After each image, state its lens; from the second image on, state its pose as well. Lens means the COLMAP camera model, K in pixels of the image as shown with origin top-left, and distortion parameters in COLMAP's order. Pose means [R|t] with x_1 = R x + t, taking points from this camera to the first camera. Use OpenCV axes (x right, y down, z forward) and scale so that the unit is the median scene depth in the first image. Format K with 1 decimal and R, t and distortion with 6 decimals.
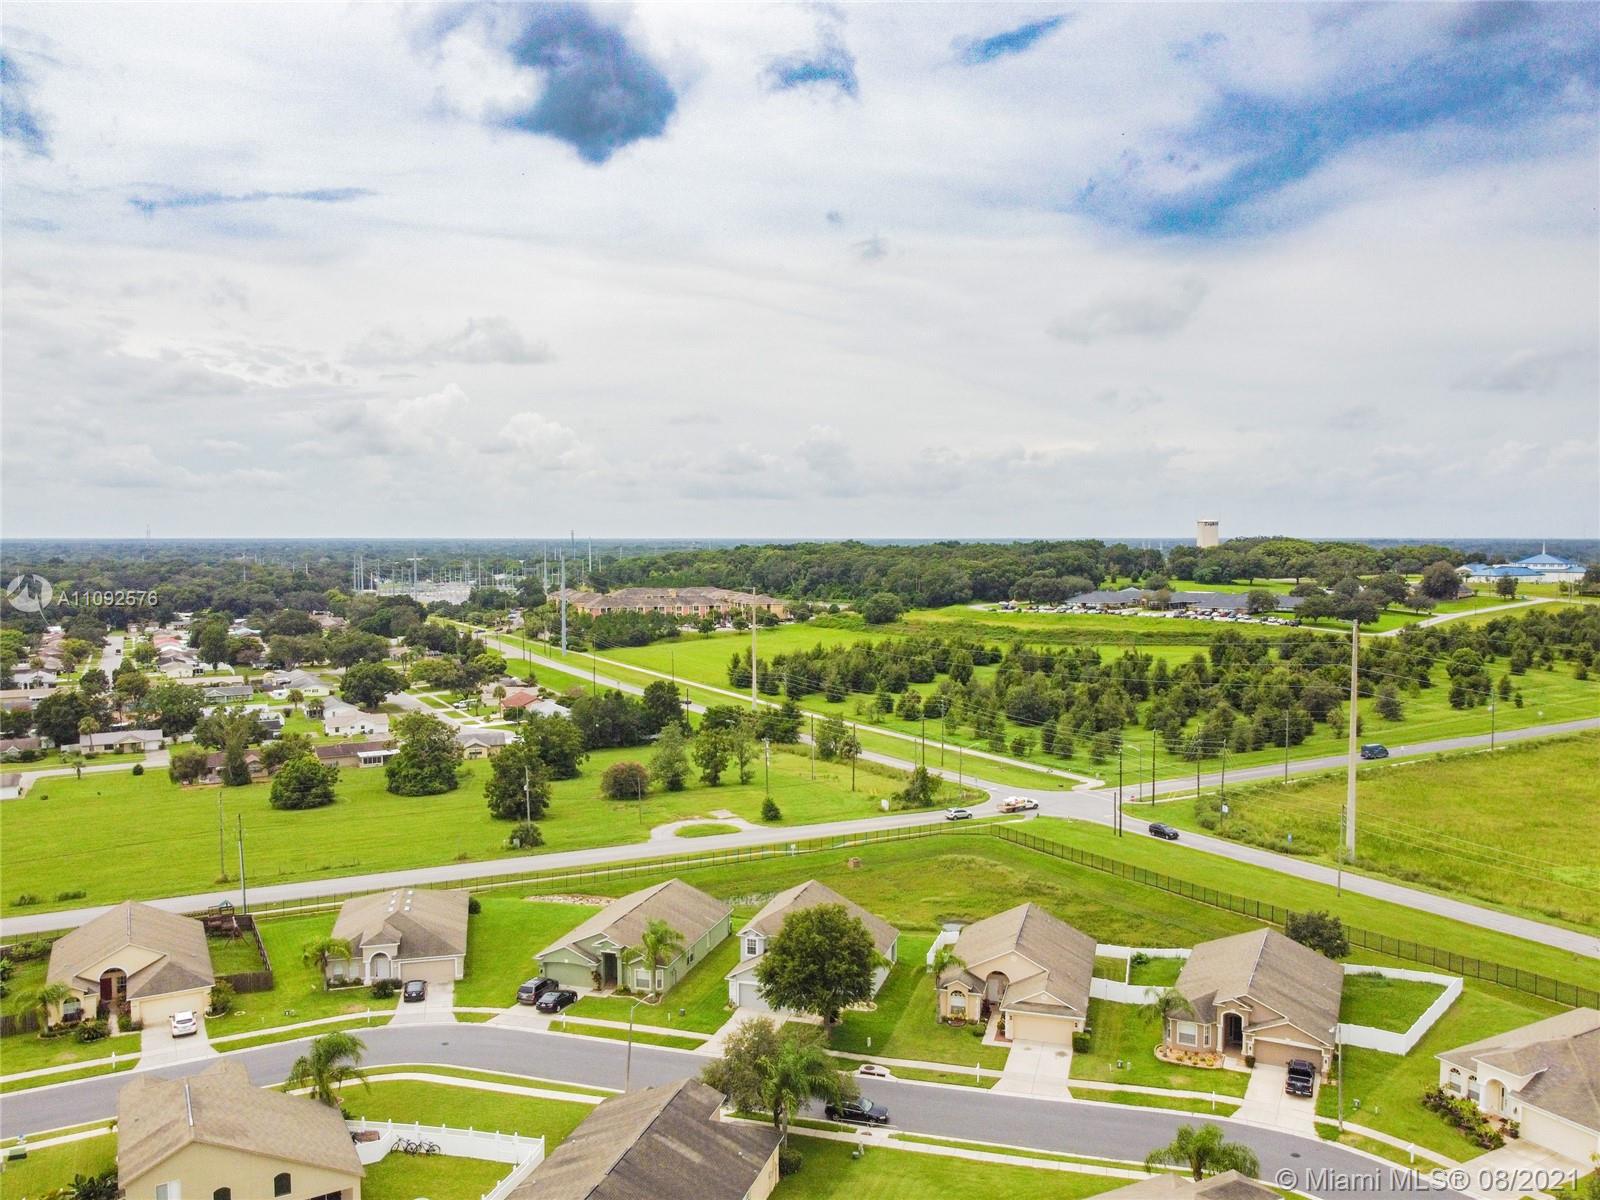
lens RADIAL K [[1216.4, 0, 794.1], [0, 1216.4, 588.2], [0, 0, 1]] dist [0.001144, -0.000297]
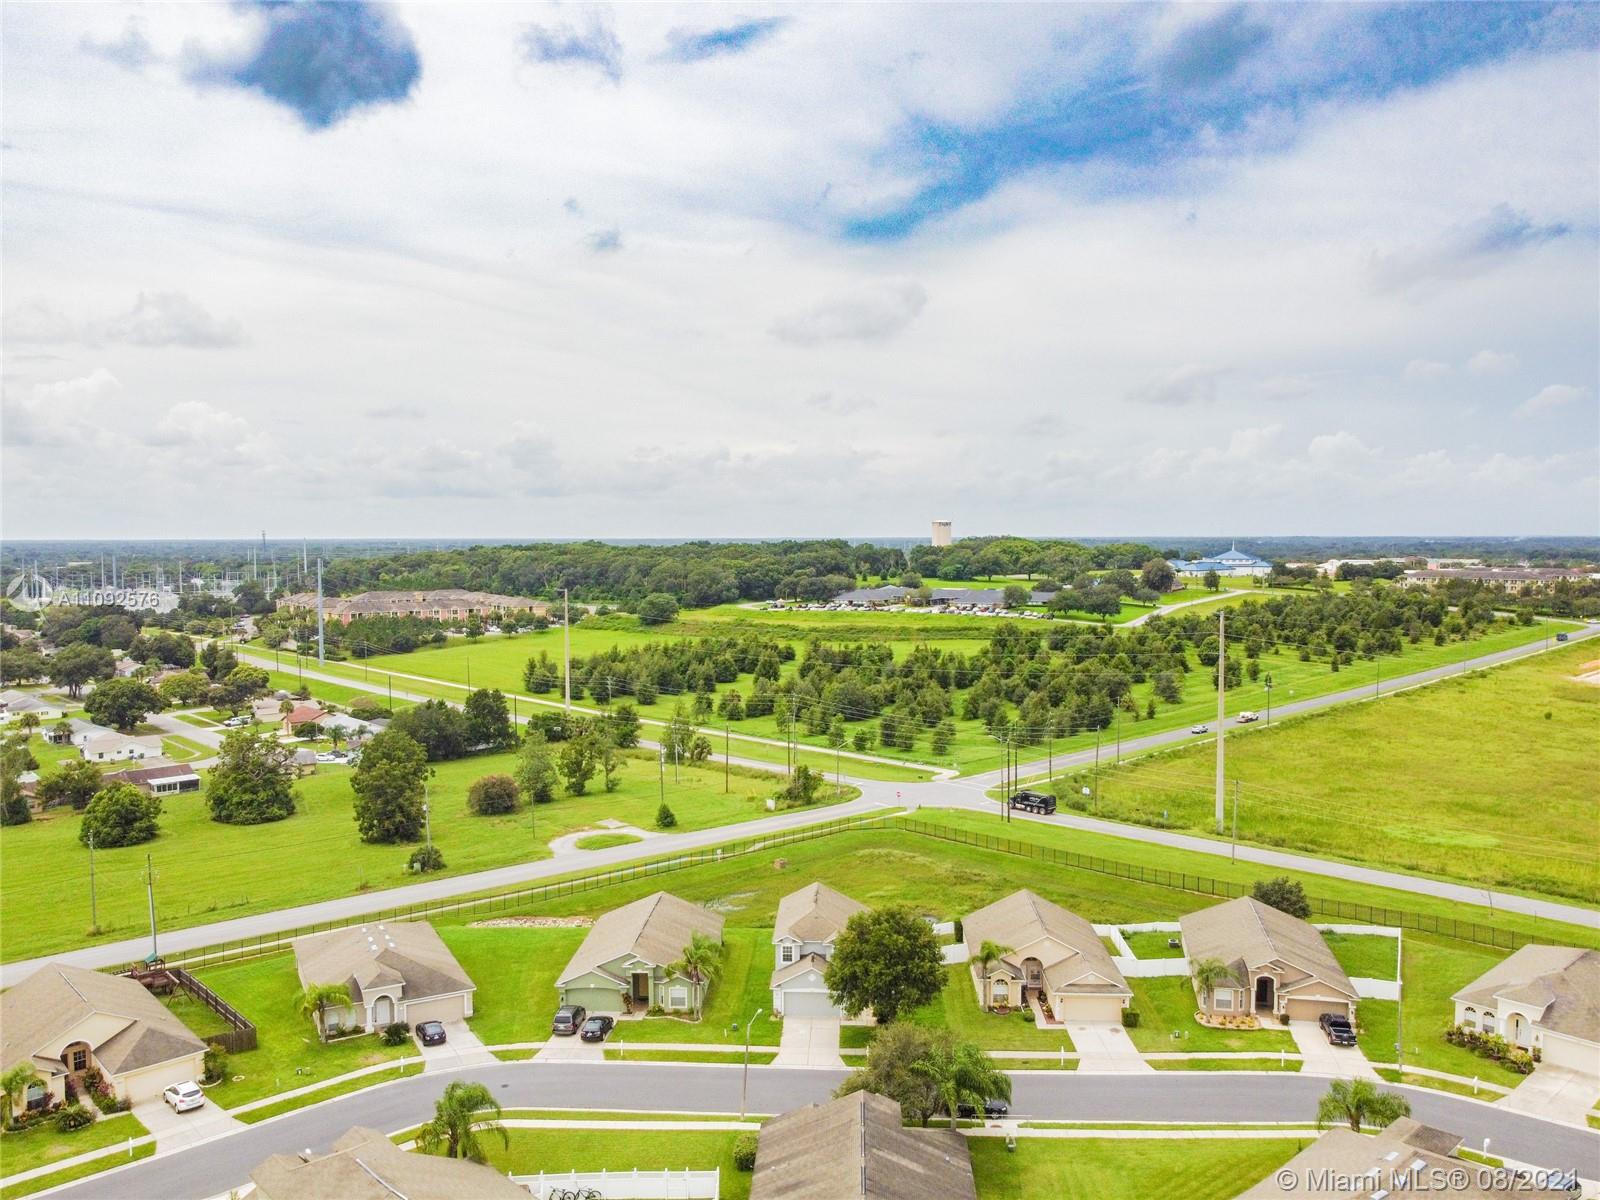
lens RADIAL K [[1216.4, 0, 795.0], [0, 1216.4, 602.4], [0, 0, 1]] dist [0.001144, -0.000297]
pose [[0.970679, -0.015362, 0.239888, -0.142293], [0.012551, 0.999834, 0.013243, -0.001243], [-0.240052, -0.009844, 0.970710, 0.025967]]
